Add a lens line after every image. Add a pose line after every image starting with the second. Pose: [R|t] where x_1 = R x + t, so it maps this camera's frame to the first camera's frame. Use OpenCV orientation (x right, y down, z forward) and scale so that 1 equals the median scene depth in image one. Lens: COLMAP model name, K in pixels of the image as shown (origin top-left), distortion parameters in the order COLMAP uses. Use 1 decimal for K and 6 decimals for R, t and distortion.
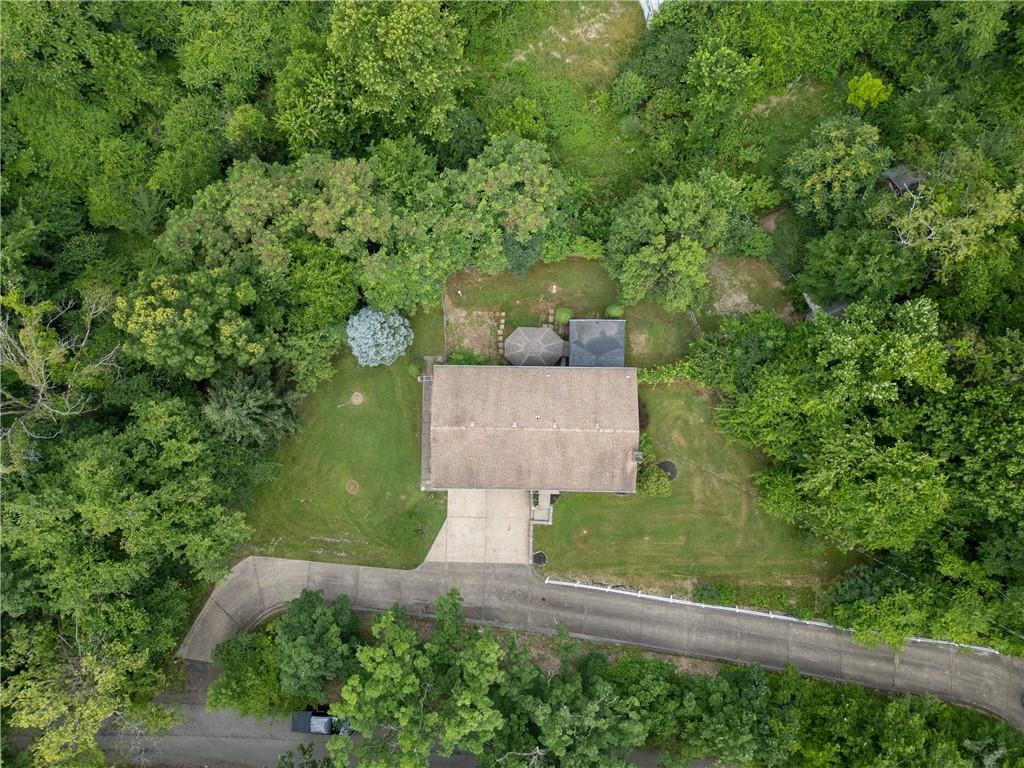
lens RADIAL K [[719.9, 0, 512.0], [0, 719.9, 384.0], [0, 0, 1]] dist [0.084820, -0.084644]
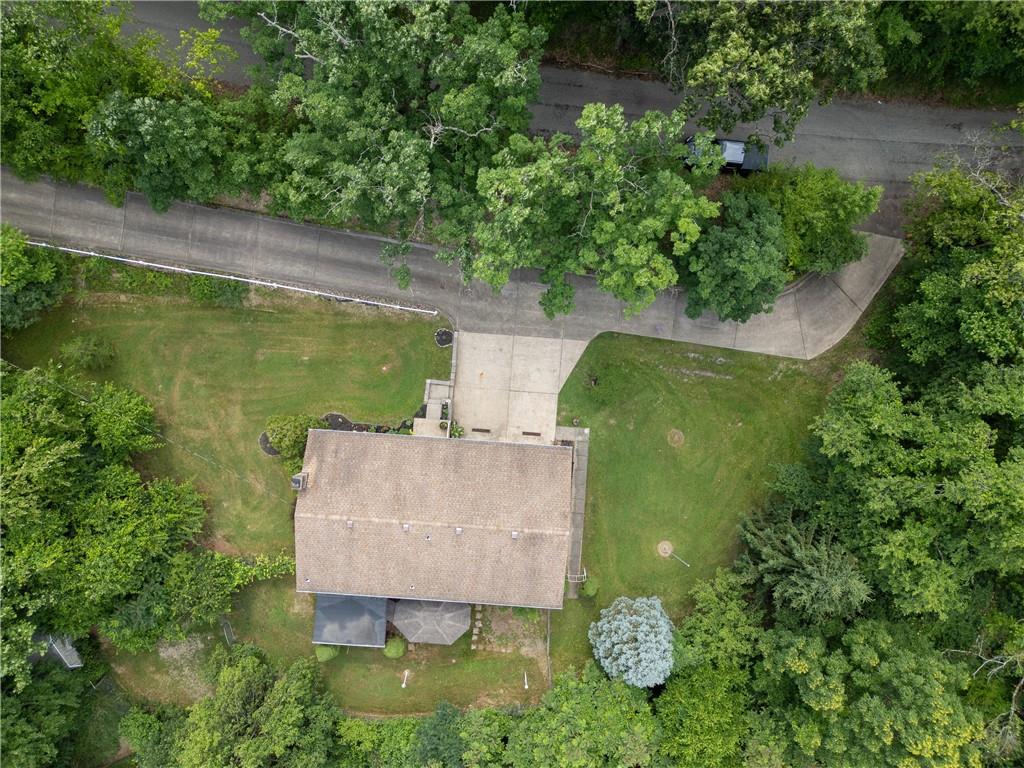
lens RADIAL K [[706.6, 0, 514.3], [0, 706.6, 369.2], [0, 0, 1]] dist [0.127419, -0.157072]
pose [[-0.998364, -0.055923, 0.011920, -0.052405], [0.056138, -0.998250, 0.018567, 0.206297], [0.010861, 0.019205, 0.999757, 0.232882]]
